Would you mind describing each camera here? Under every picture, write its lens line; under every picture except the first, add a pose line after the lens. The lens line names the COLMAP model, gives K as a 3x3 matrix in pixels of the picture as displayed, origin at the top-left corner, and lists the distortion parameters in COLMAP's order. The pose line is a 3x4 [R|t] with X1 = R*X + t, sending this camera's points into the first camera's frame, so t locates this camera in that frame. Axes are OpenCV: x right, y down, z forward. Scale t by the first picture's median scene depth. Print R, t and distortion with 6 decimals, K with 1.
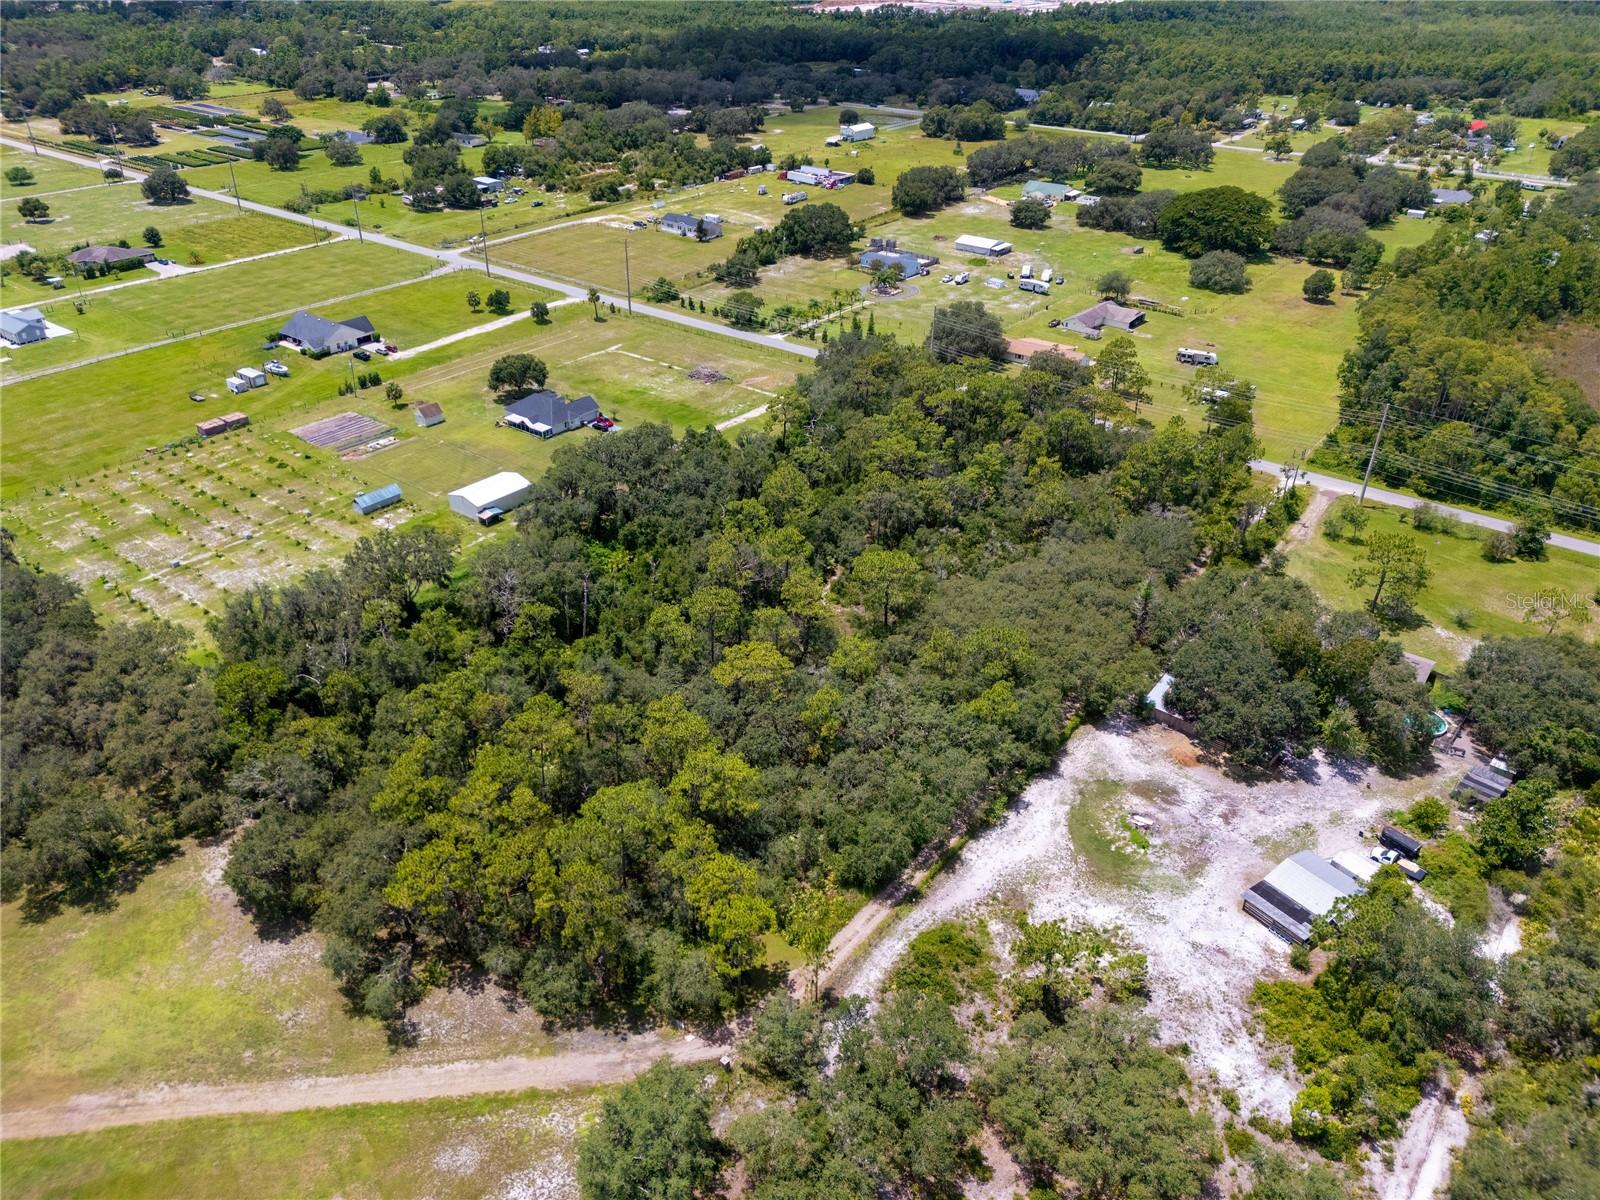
lens RADIAL K [[1167.9, 0, 798.0], [0, 1167.9, 605.6], [0, 0, 1]] dist [0.072752, -0.068743]
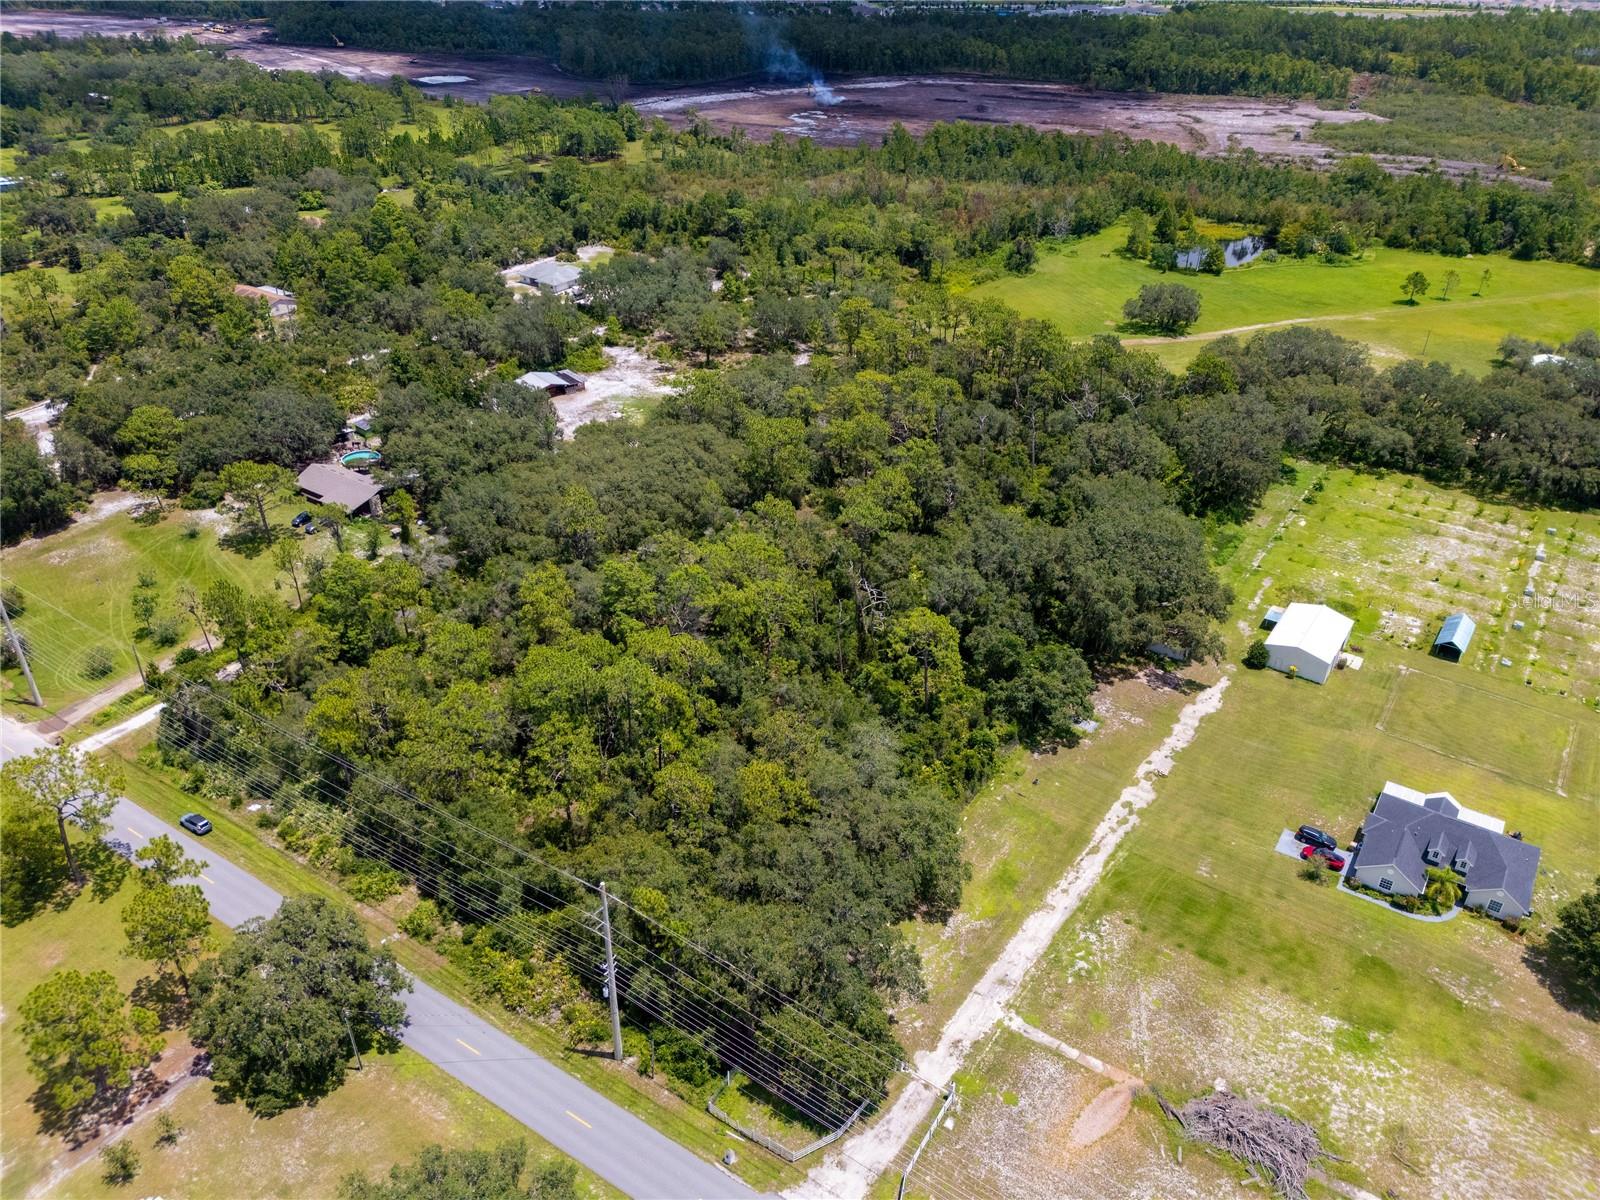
lens RADIAL K [[1167.9, 0, 798.0], [0, 1167.9, 605.6], [0, 0, 1]] dist [0.072752, -0.068743]
pose [[-0.998381, 0.011087, -0.055782, 0.076121], [-0.044215, 0.465600, 0.883890, -0.601413], [0.035772, 0.884926, -0.464356, 1.073697]]
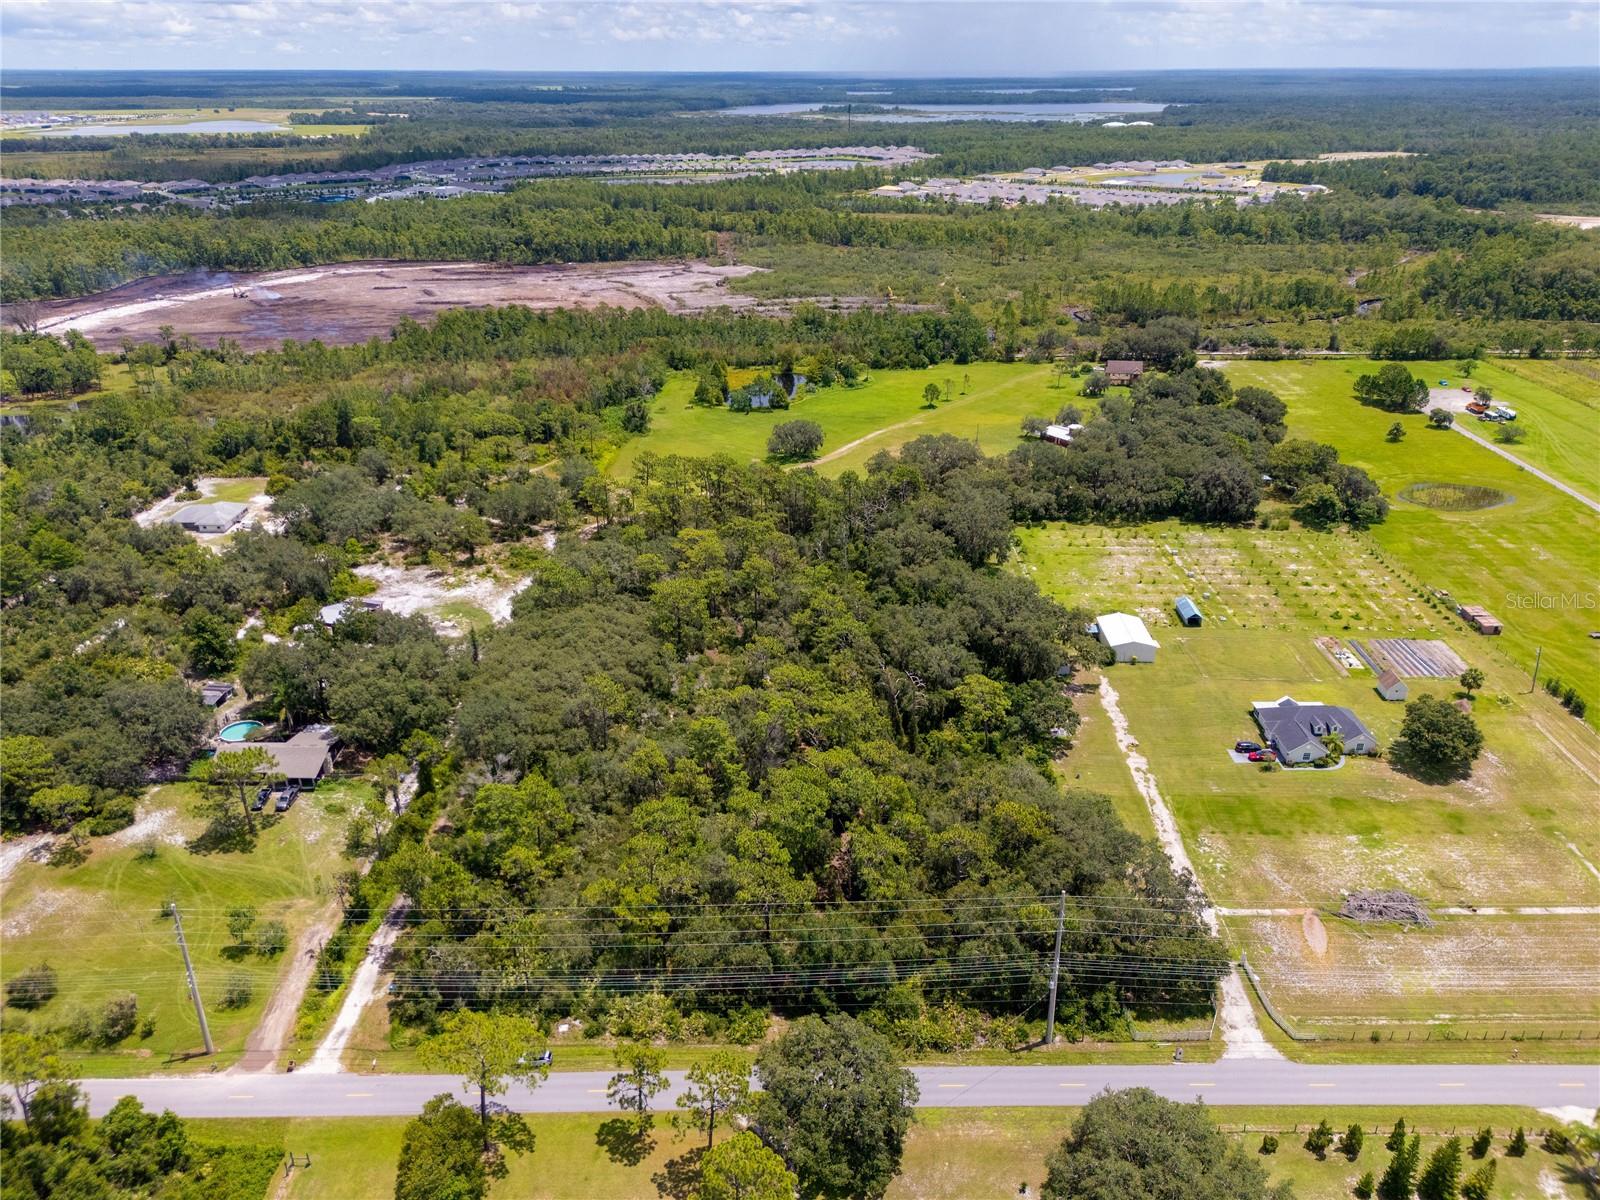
lens RADIAL K [[1198.0, 0, 800.0], [0, 1198.0, 600.0], [0, 0, 1]] dist [0.082001, -0.085144]
pose [[-0.800097, 0.235022, -0.551914, 0.440993], [-0.313937, 0.619949, 0.719101, -0.640594], [0.511164, 0.748617, -0.422238, 1.046160]]
